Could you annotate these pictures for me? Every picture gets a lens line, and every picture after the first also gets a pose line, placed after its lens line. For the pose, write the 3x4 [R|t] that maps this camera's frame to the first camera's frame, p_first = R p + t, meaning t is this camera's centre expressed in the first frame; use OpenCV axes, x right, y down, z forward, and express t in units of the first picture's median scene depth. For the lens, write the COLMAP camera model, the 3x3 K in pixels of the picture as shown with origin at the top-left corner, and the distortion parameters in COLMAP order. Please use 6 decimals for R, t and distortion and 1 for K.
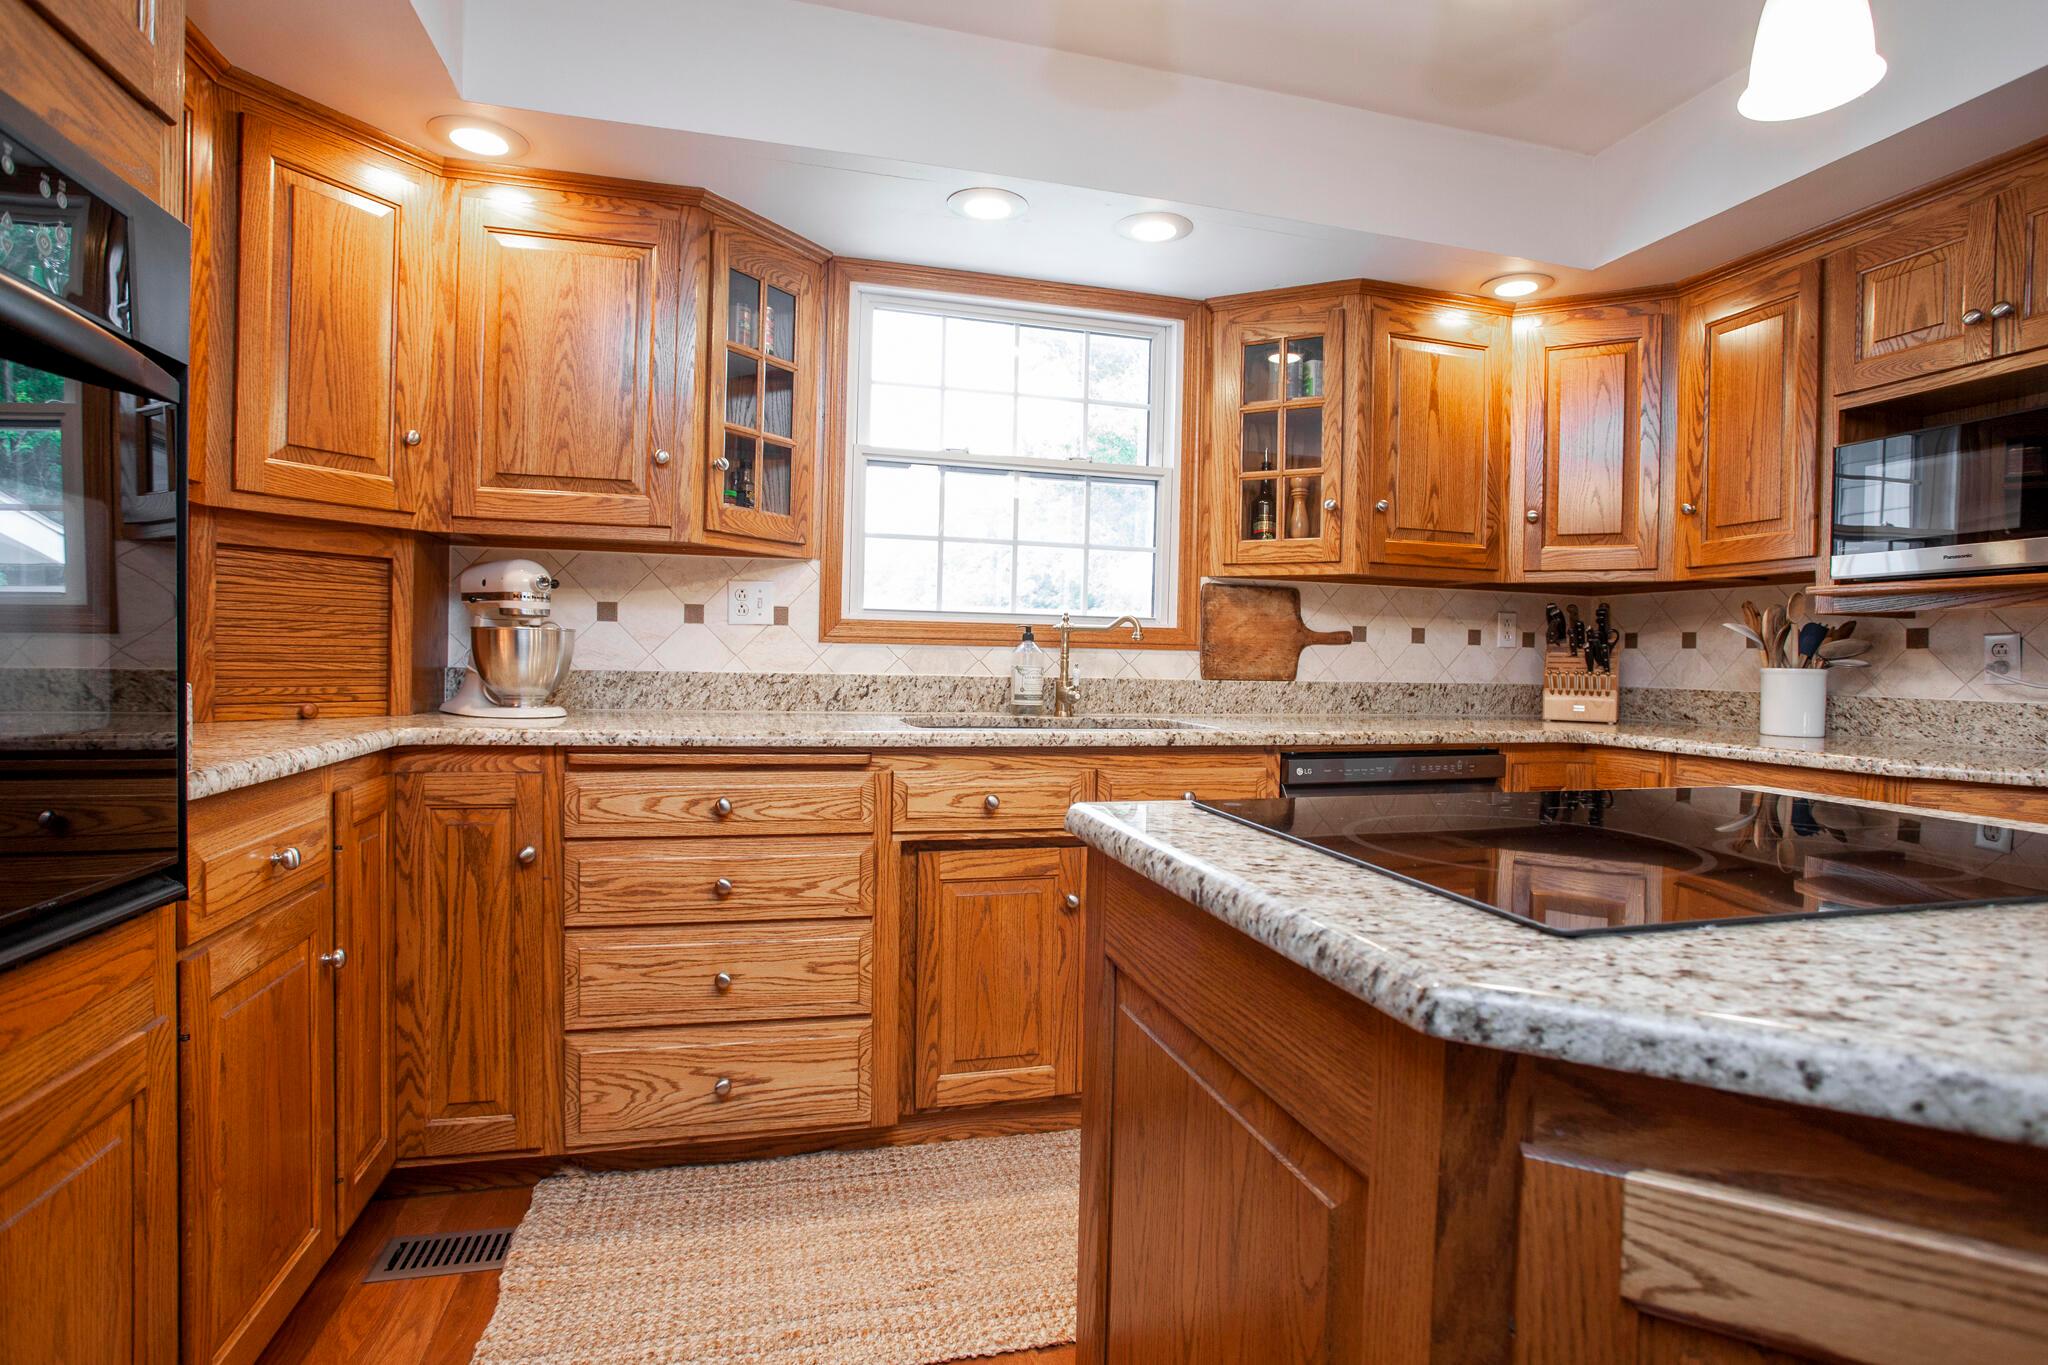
lens RADIAL K [[1047.2, 0, 1042.3], [0, 1047.2, 671.1], [0, 0, 1]] dist [-0.081479, 0.041515]
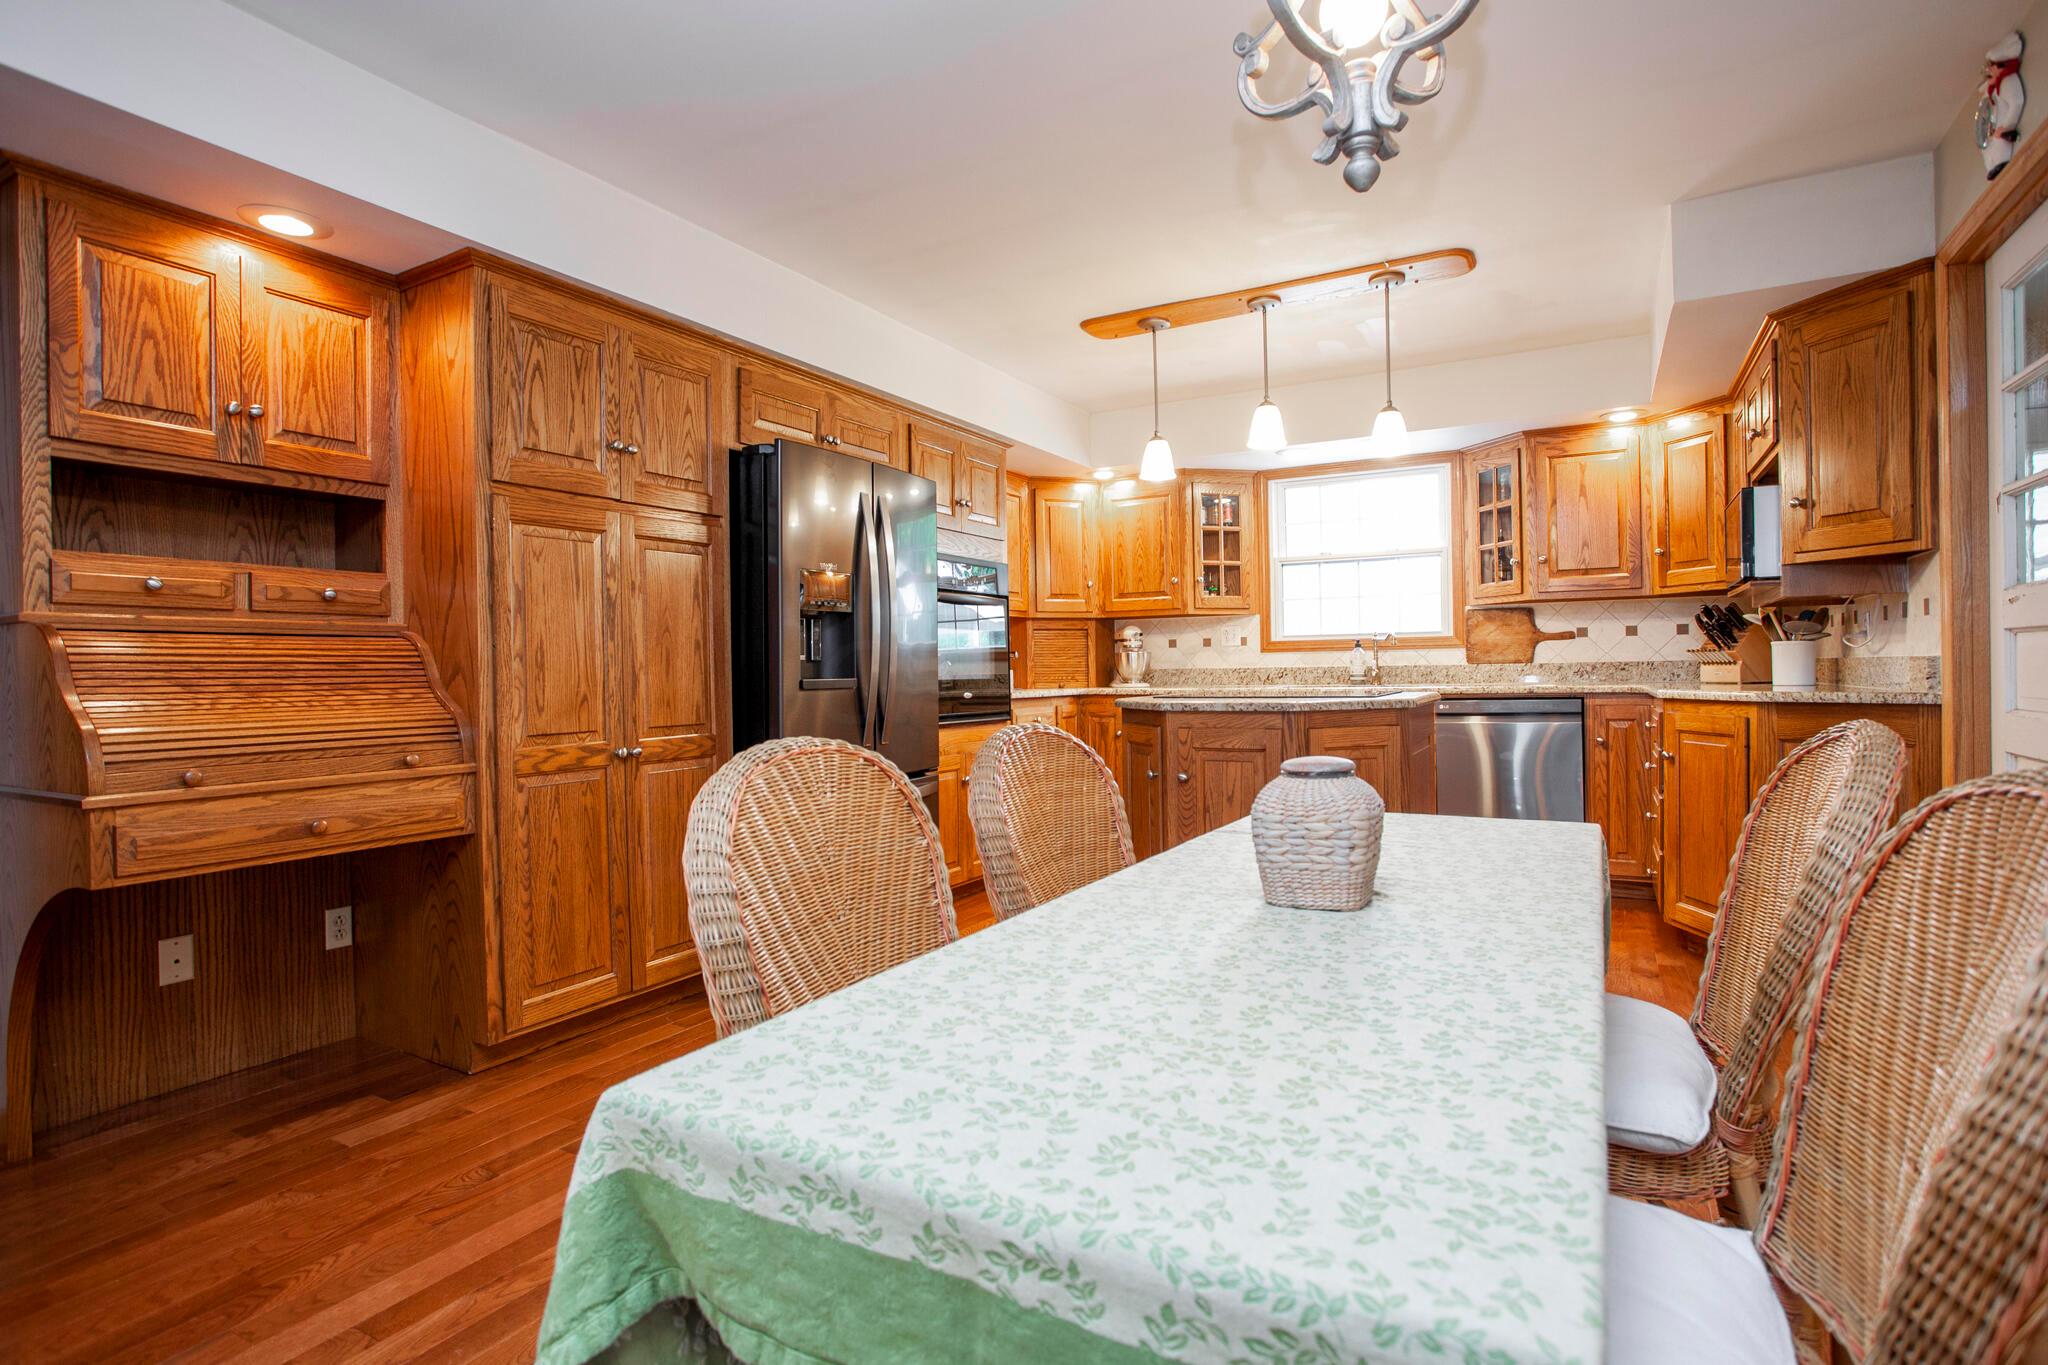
lens RADIAL K [[996.6, 0, 1020.3], [0, 996.6, 675.8], [0, 0, 1]] dist [-0.044175, 0.022860]
pose [[0.700965, -0.028523, -0.712626, 1.073843], [0.021107, 0.999592, -0.019247, 0.058442], [0.712884, -0.001550, 0.701281, -0.942009]]
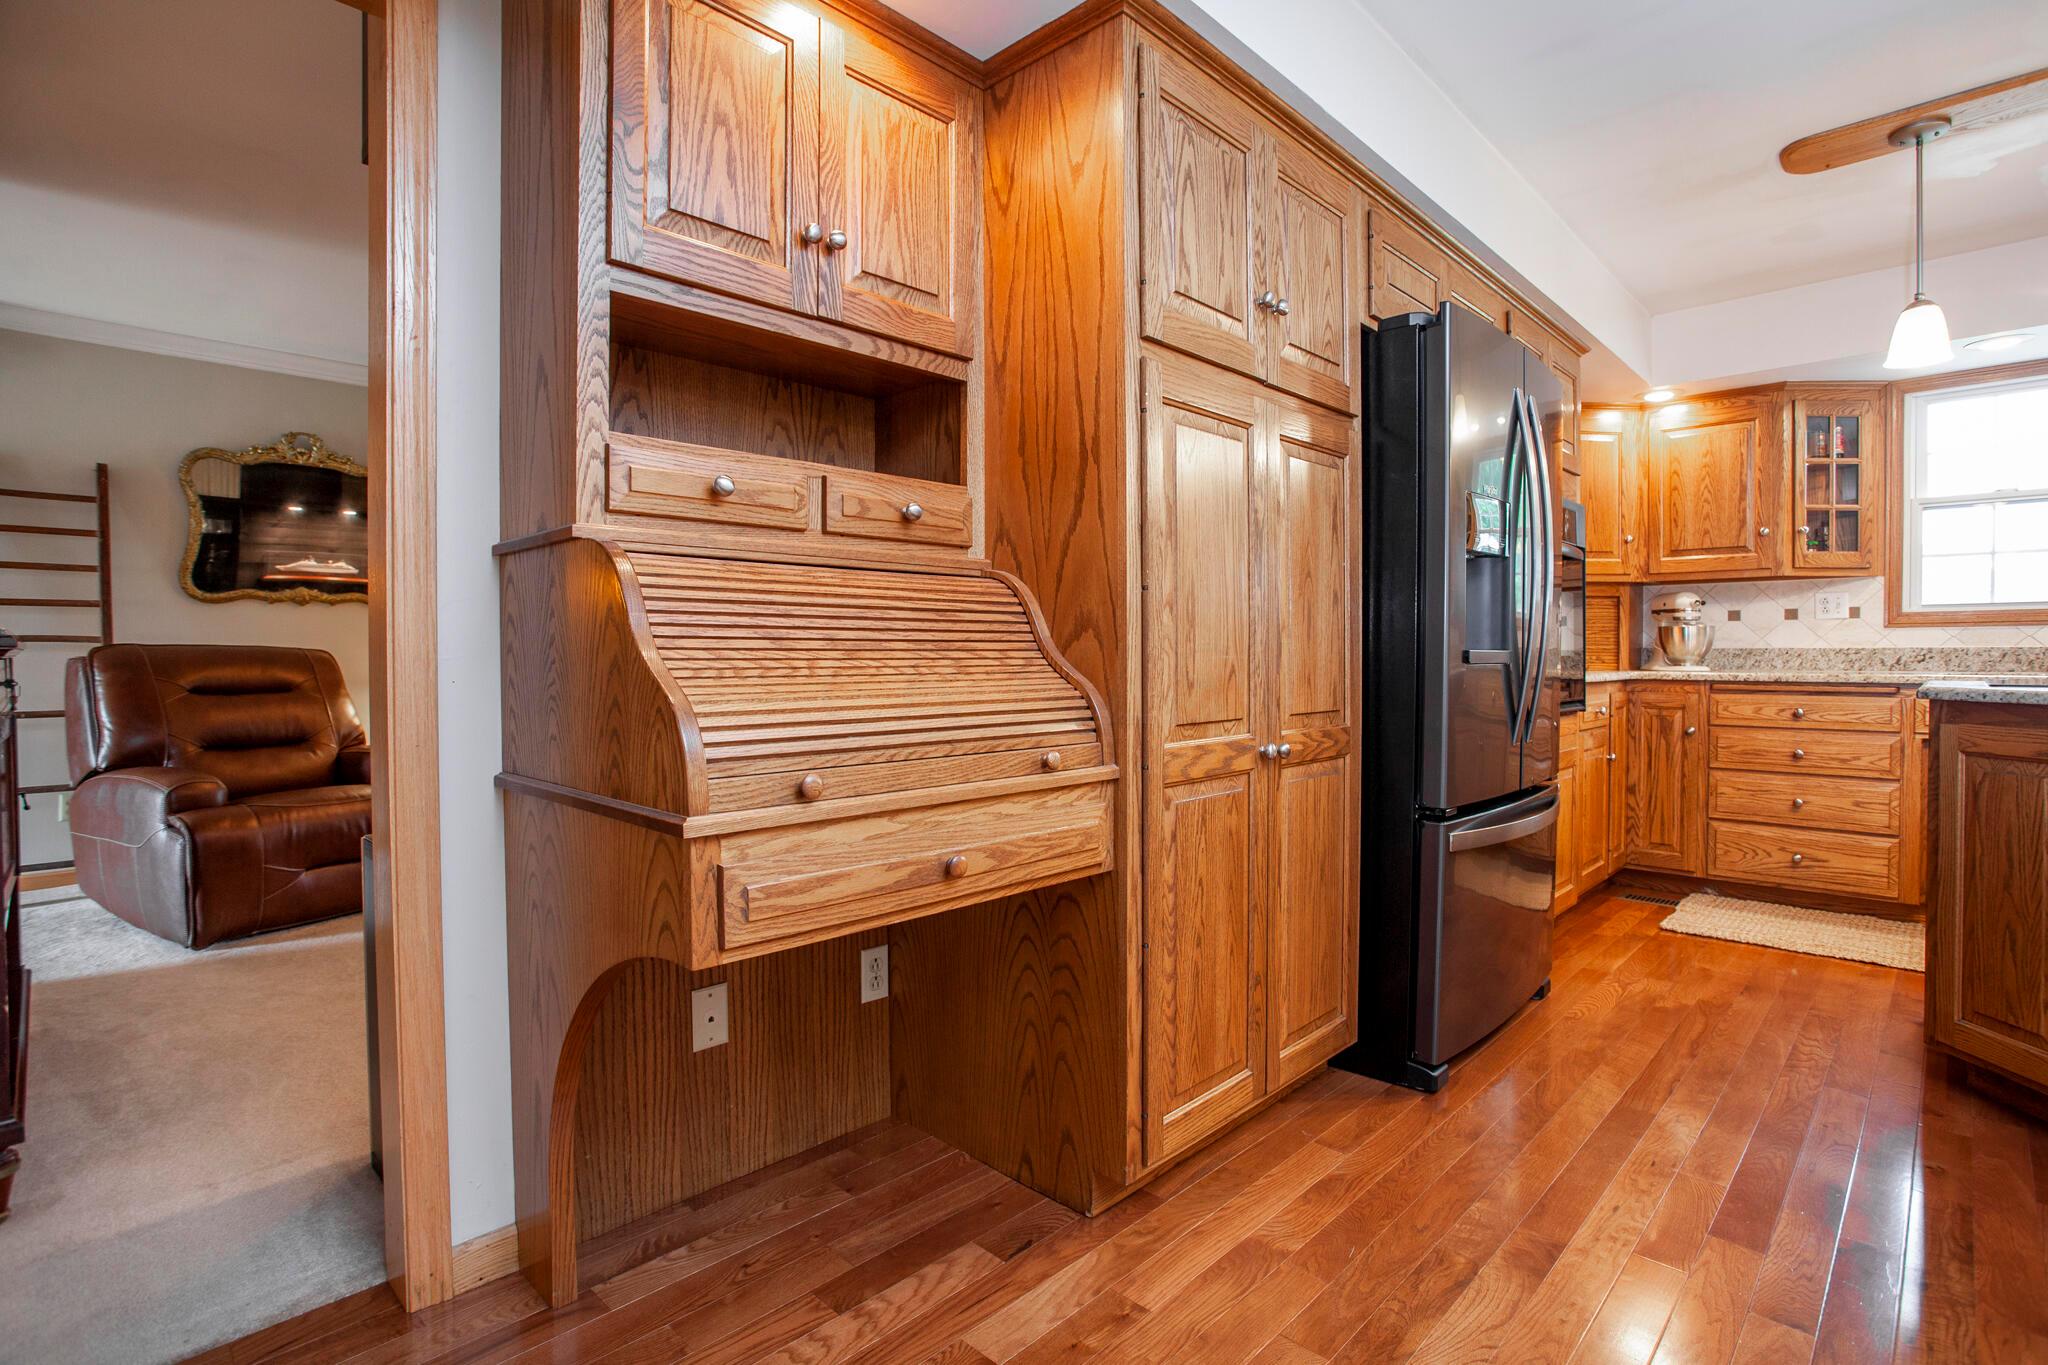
lens RADIAL K [[987.2, 0, 1043.3], [0, 987.2, 675.4], [0, 0, 1]] dist [-0.067685, 0.033699]
pose [[0.513387, -0.004159, -0.858147, 0.456266], [0.001657, 0.999991, -0.003855, 0.058517], [0.858156, 0.000558, 0.513389, -1.024603]]
